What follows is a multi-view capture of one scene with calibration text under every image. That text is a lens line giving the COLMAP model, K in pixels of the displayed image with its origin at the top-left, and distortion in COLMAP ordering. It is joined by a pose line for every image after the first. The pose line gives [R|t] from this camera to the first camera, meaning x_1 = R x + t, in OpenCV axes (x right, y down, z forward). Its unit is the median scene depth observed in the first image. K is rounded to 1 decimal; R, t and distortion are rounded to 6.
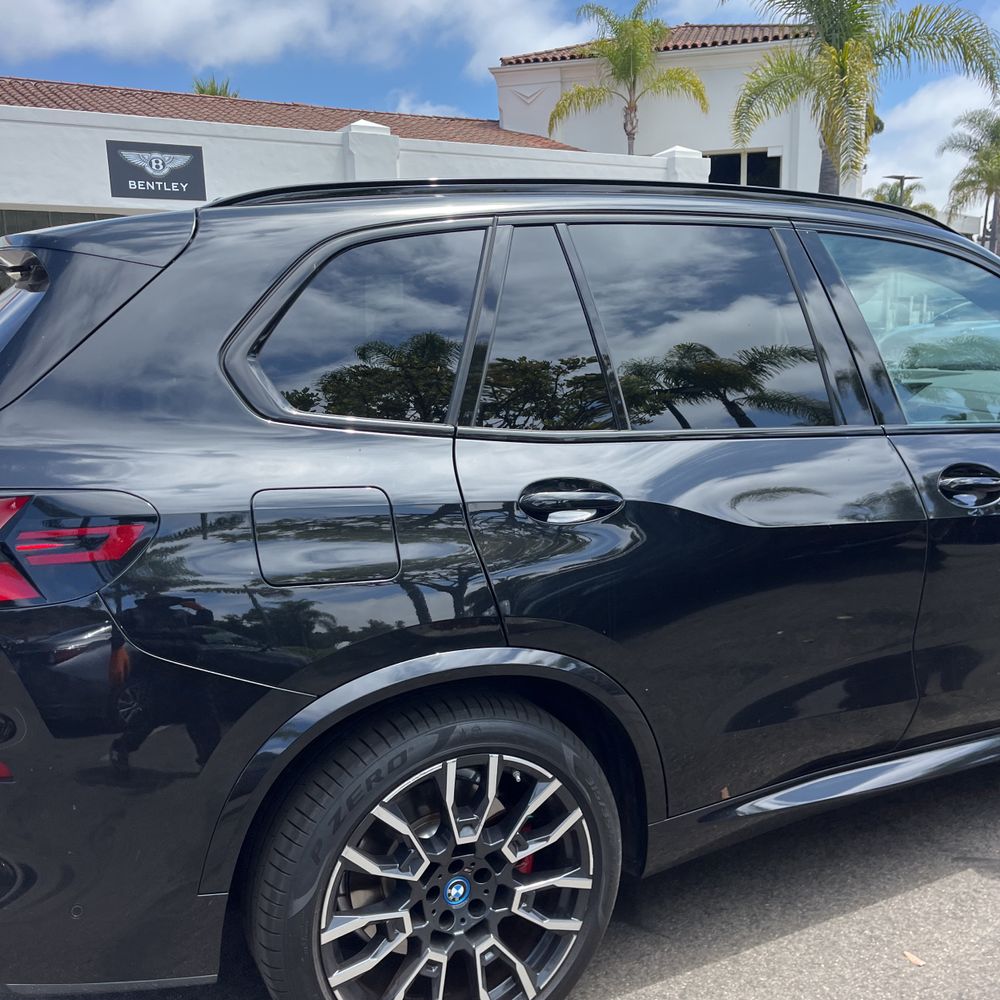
lens RADIAL K [[1002.4, 0, 490.2], [0, 1002.4, 511.9], [0, 0, 1]] dist [0.022969, 0.000000]
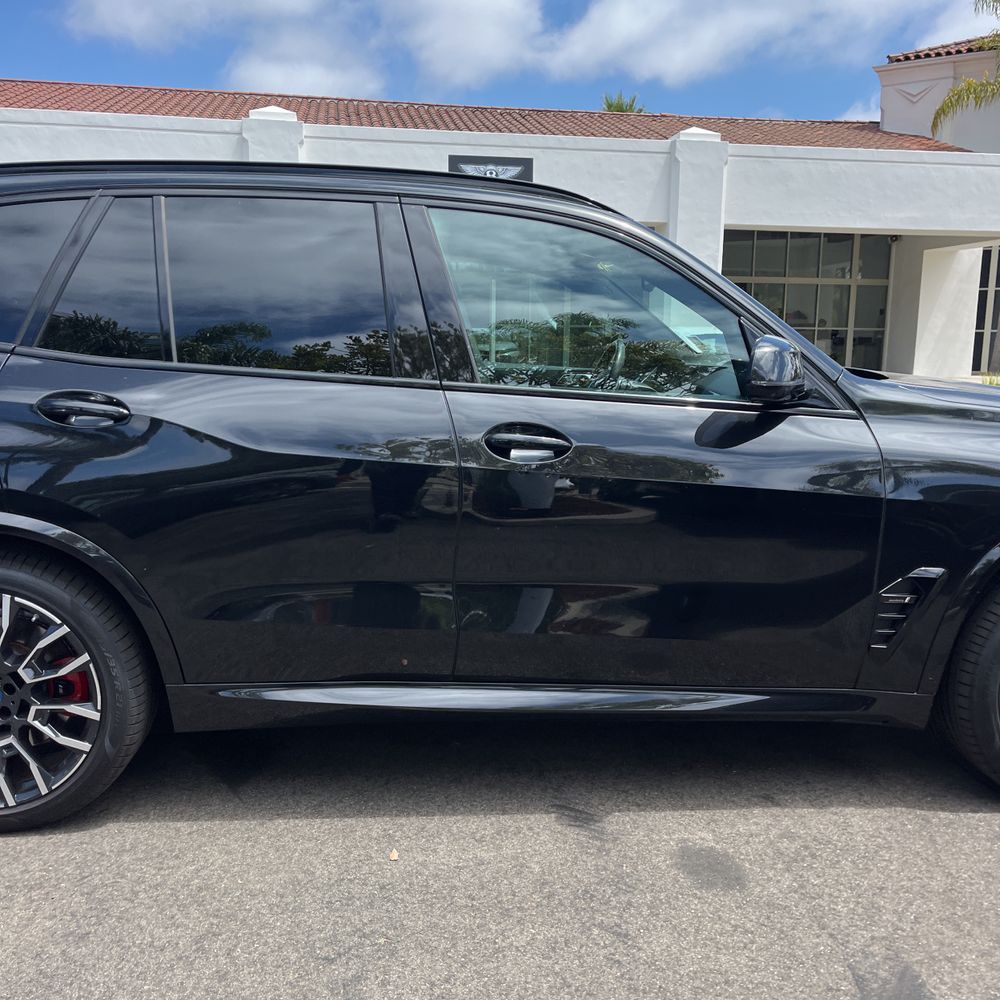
lens RADIAL K [[1002.4, 0, 509.0], [0, 1002.4, 515.2], [0, 0, 1]] dist [0.022969, 0.000000]
pose [[0.926765, 0.103637, -0.361062, 0.938283], [-0.106240, 0.994260, 0.012692, 0.044067], [0.360304, 0.026597, 0.932456, 0.000370]]
